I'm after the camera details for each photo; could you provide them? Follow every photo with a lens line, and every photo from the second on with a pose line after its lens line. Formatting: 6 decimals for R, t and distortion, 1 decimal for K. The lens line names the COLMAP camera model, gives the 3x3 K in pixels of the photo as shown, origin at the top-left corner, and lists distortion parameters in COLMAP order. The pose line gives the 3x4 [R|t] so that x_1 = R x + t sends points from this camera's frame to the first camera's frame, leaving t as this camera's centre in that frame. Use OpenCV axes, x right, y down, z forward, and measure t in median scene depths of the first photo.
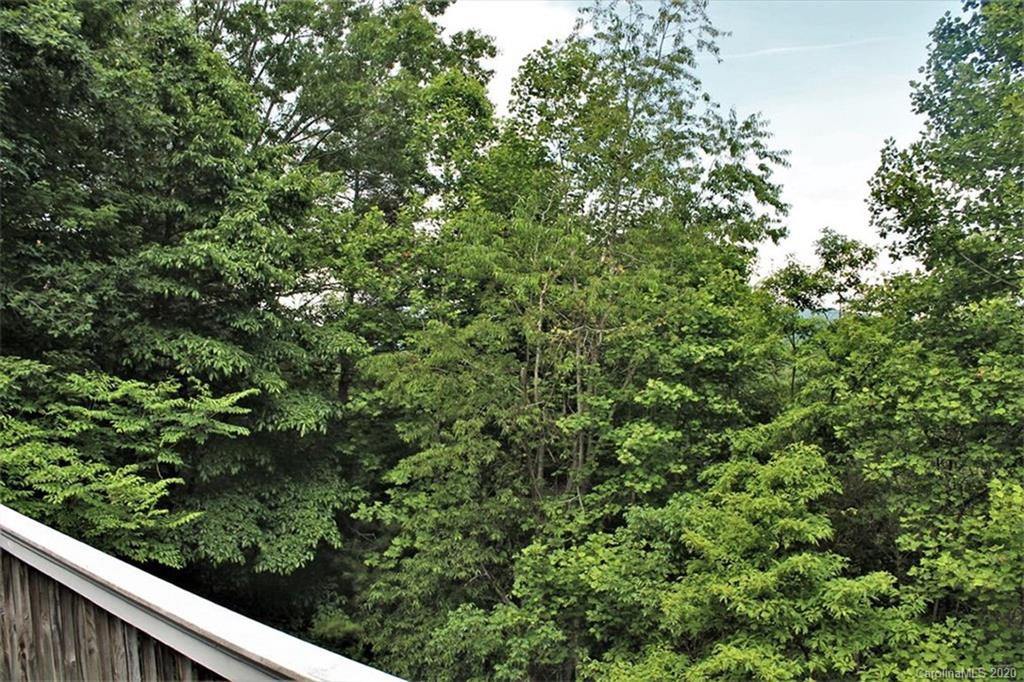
lens RADIAL K [[882.0, 0, 520.1], [0, 882.0, 336.6], [0, 0, 1]] dist [-0.154883, 0.127328]
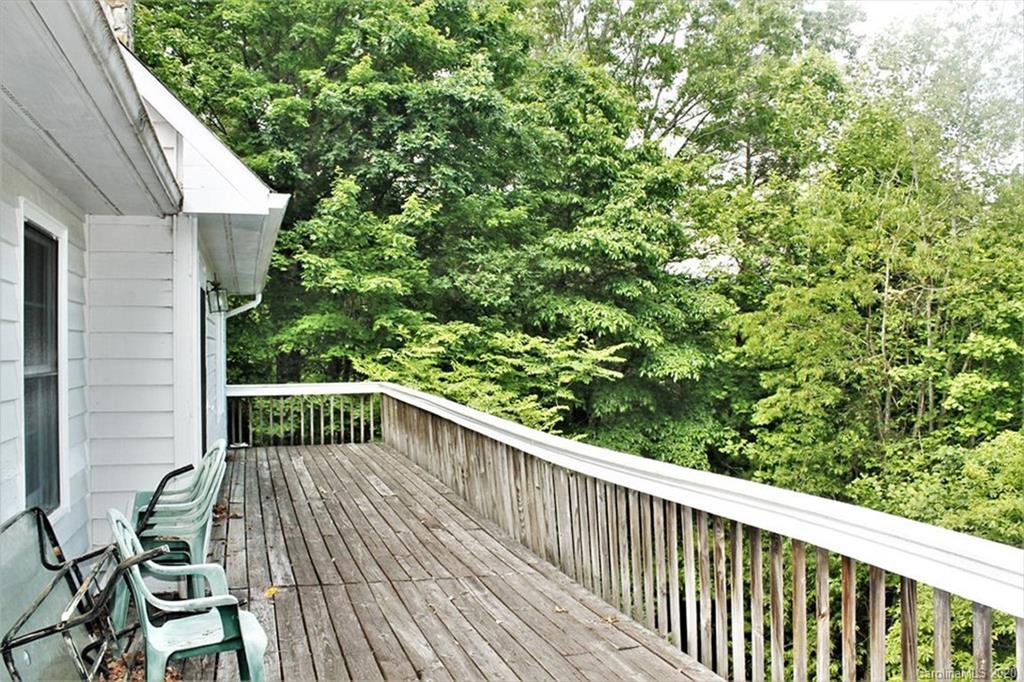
lens RADIAL K [[882.0, 0, 512.7], [0, 882.0, 342.8], [0, 0, 1]] dist [-0.154883, 0.127328]
pose [[0.886505, -0.001012, -0.462717, 0.121781], [0.027502, 0.998345, 0.050508, -0.008817], [0.461900, -0.057501, 0.885066, -0.196194]]
